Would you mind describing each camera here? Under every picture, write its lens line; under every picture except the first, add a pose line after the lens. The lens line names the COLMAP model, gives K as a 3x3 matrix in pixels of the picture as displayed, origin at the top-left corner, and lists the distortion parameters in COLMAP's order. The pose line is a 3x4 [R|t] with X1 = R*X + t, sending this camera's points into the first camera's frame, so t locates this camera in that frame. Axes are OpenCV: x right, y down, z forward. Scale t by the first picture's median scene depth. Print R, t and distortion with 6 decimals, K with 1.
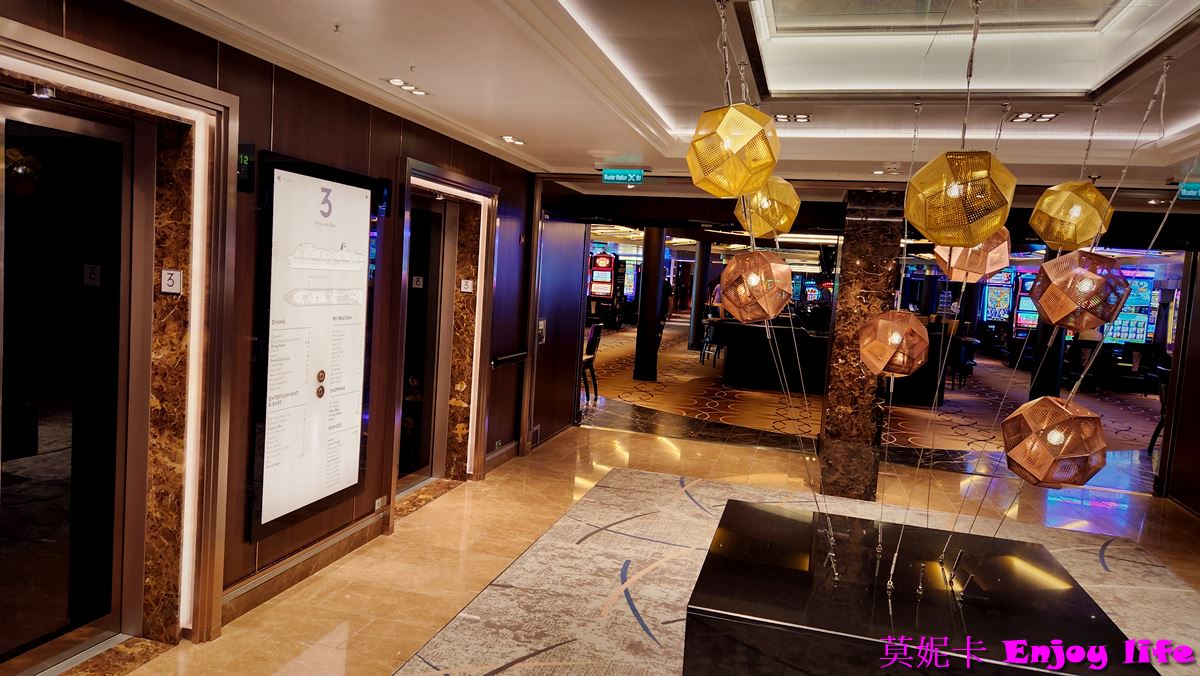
lens RADIAL K [[808.4, 0, 598.5], [0, 808.4, 337.2], [0, 0, 1]] dist [-0.000073, 0.000007]
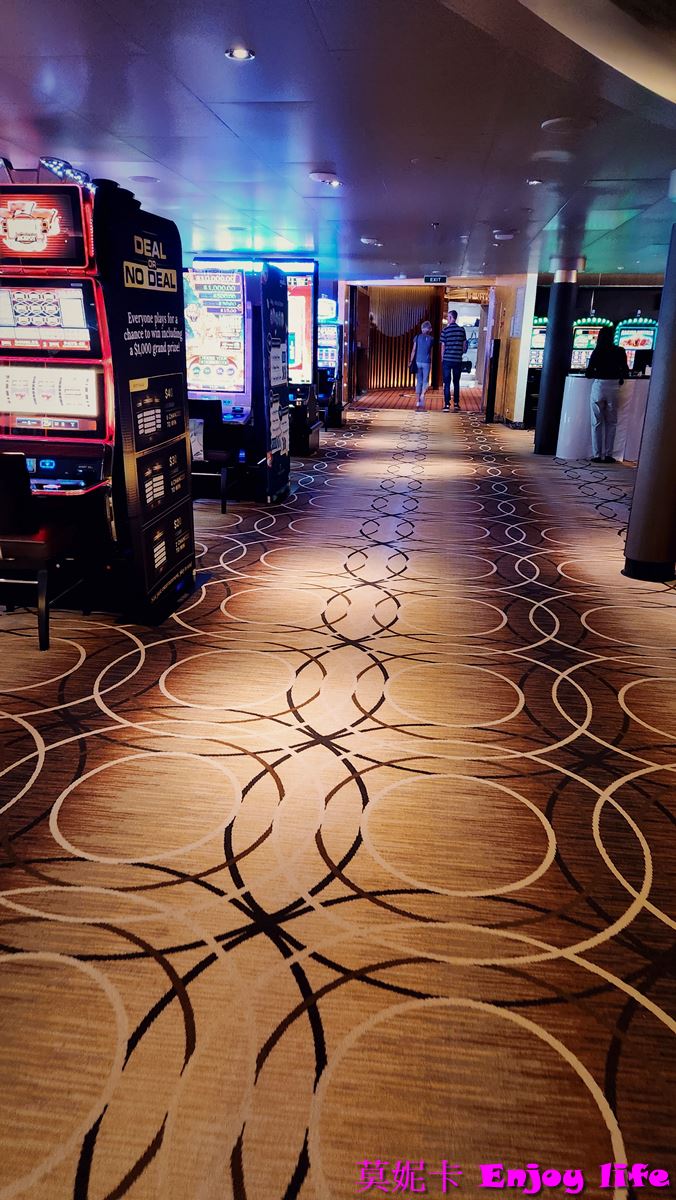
lens RADIAL K [[808.4, 0, 337.2], [0, 808.4, 600.5], [0, 0, 1]] dist [-0.000073, 0.000007]
pose [[0.986899, -0.092030, 0.132516, 0.038846], [0.055263, 0.964494, 0.258258, -0.058607], [-0.151578, -0.247551, 0.956944, 0.815119]]
